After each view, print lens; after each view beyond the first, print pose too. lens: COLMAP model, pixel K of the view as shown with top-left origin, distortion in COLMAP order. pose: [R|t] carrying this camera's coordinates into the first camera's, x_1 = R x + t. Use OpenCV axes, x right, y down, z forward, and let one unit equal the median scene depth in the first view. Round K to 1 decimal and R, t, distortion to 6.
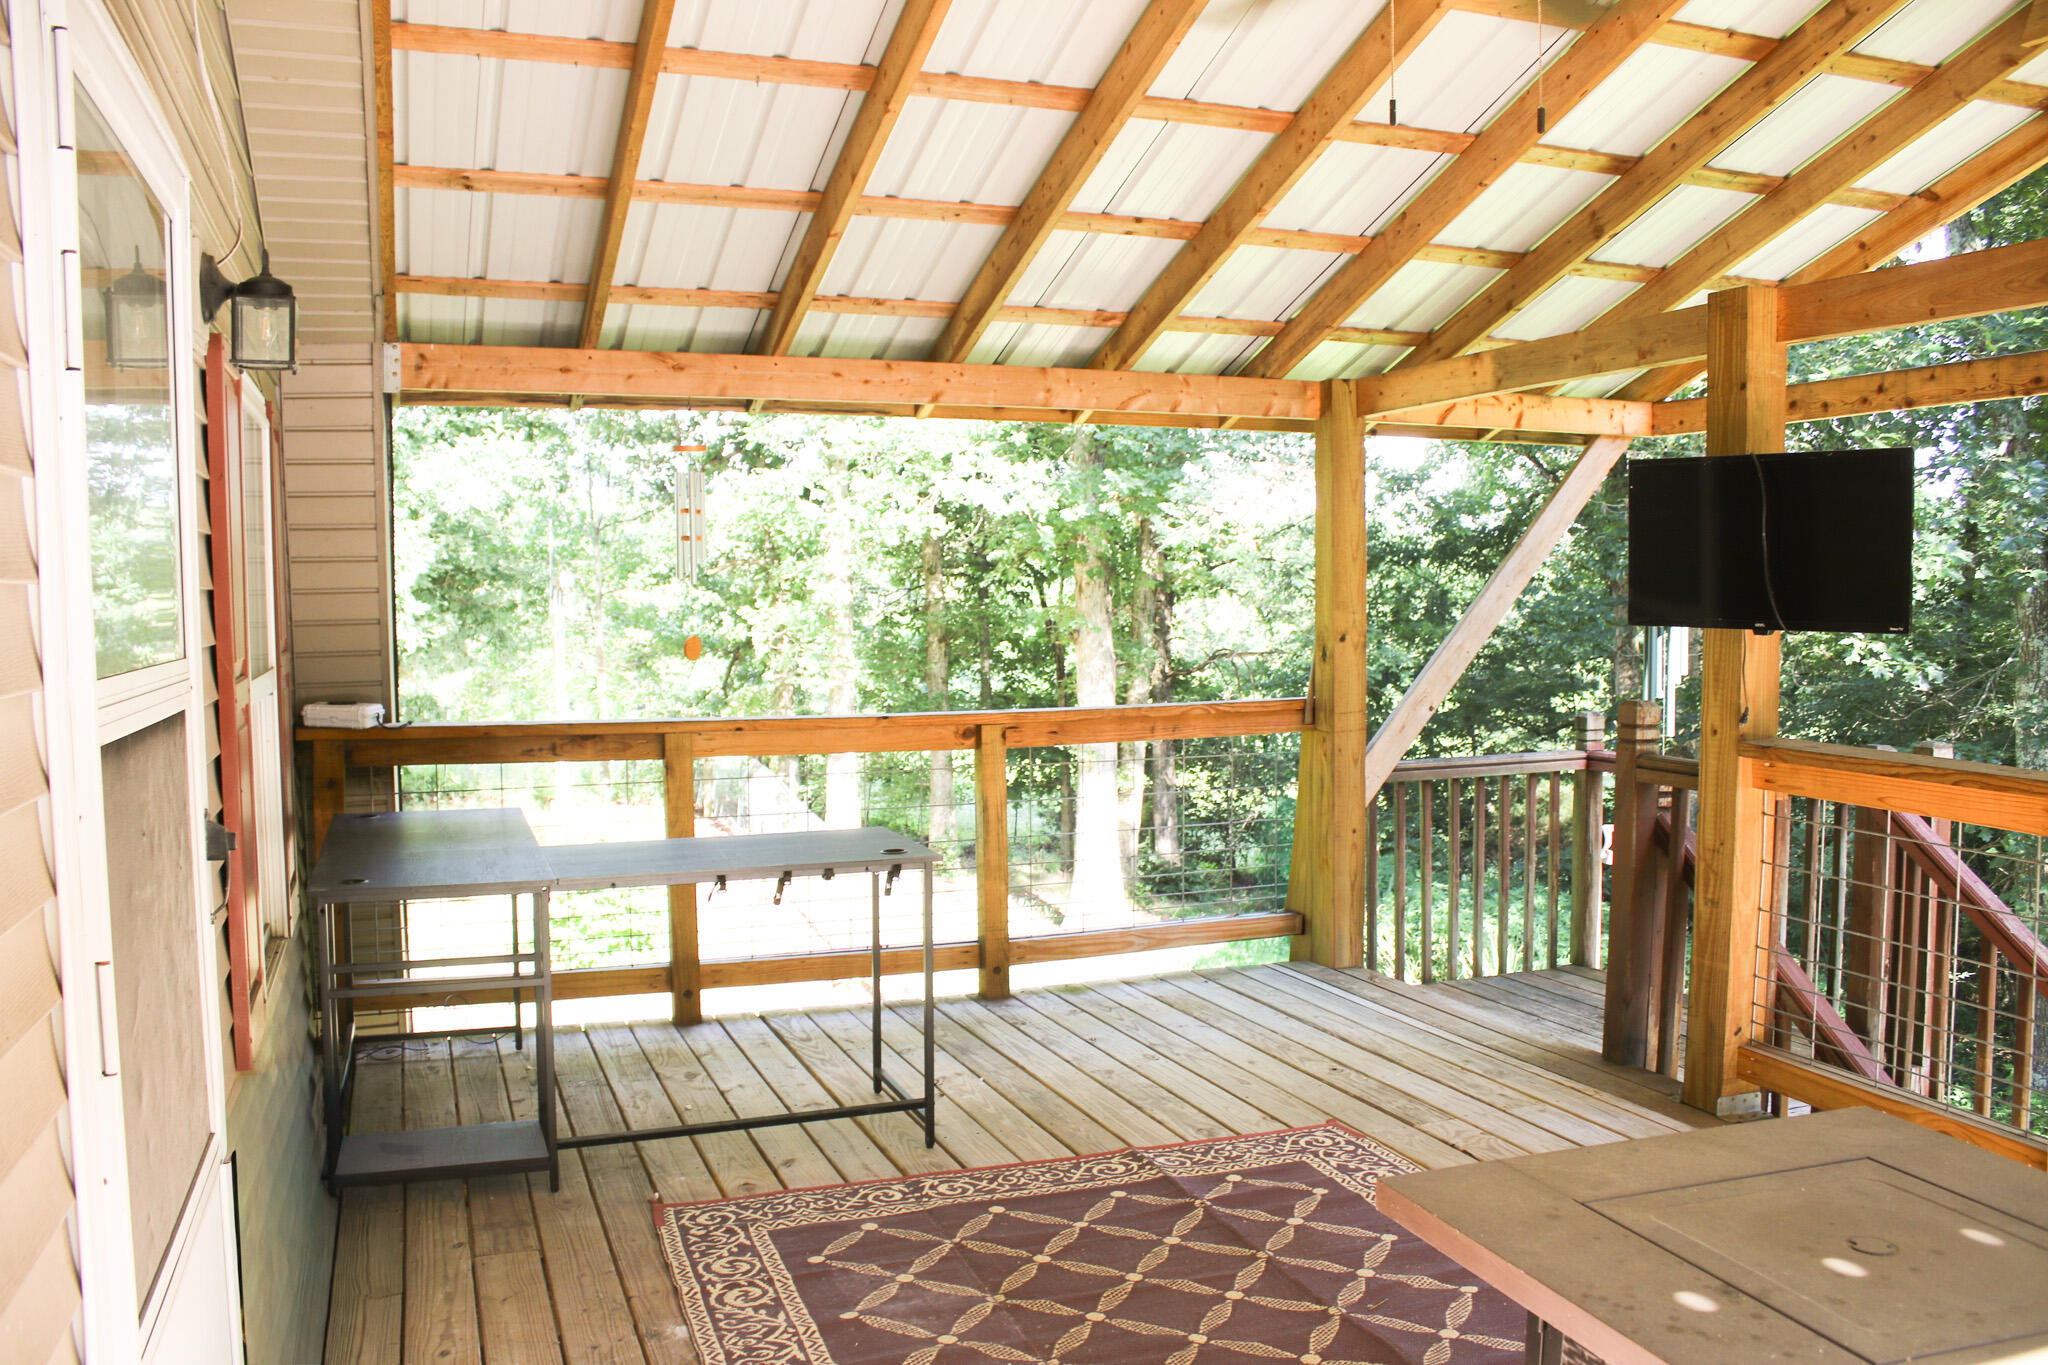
lens RADIAL K [[1647.0, 0, 1016.7], [0, 1647.0, 707.6], [0, 0, 1]] dist [-0.167668, 0.139764]
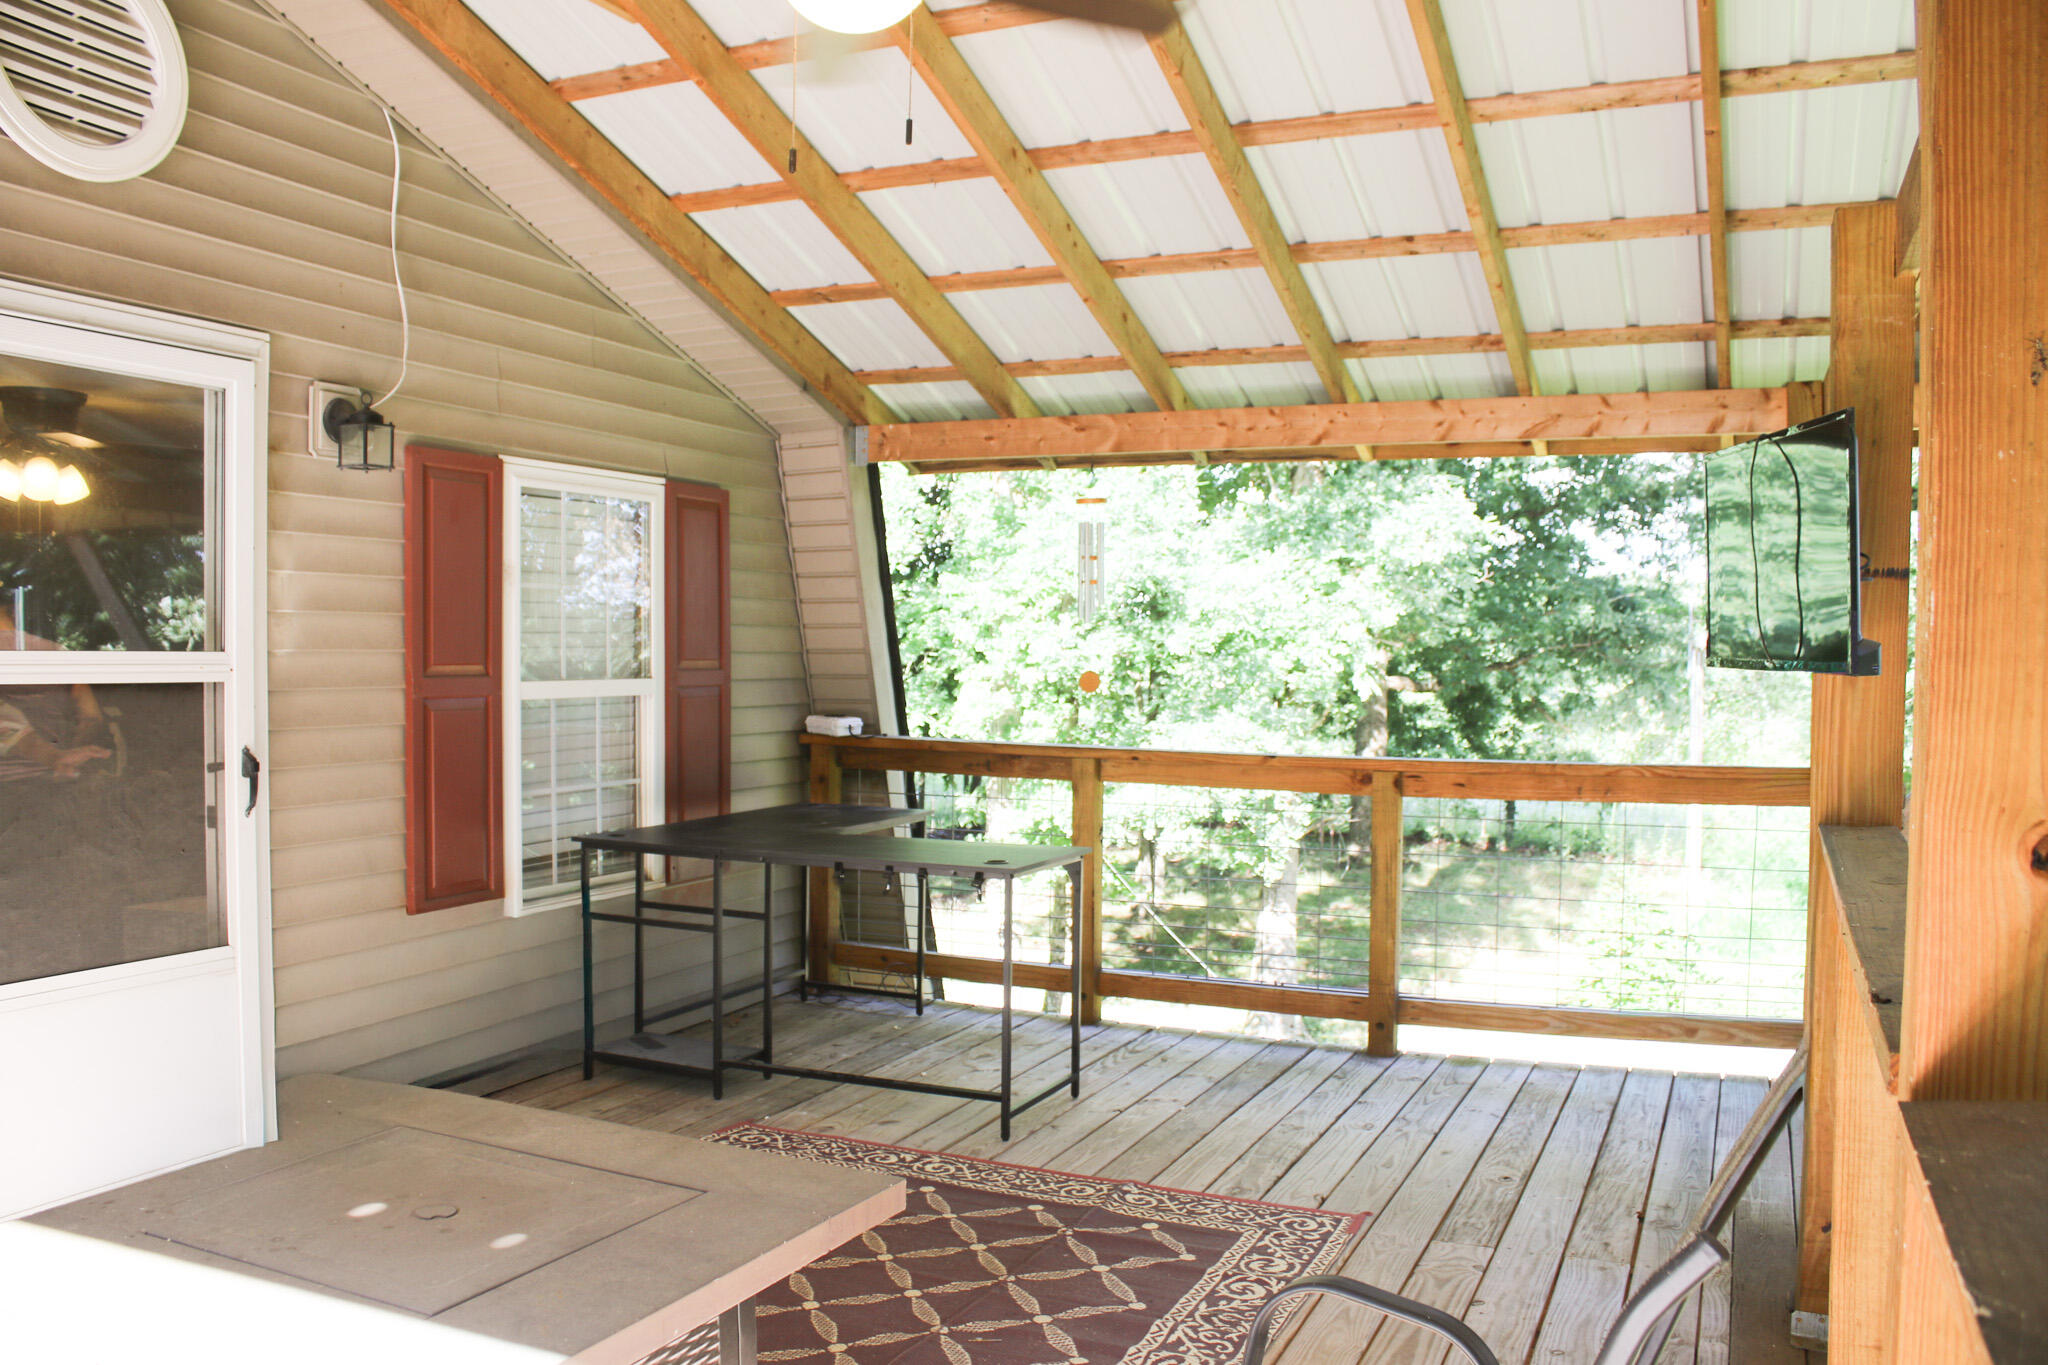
lens RADIAL K [[1647.0, 0, 1016.7], [0, 1647.0, 707.6], [0, 0, 1]] dist [-0.167668, 0.139764]
pose [[0.719401, 0.035994, -0.693661, 0.672294], [-0.062289, 0.997976, -0.012816, -0.001645], [0.691796, 0.052427, 0.720187, 0.210508]]
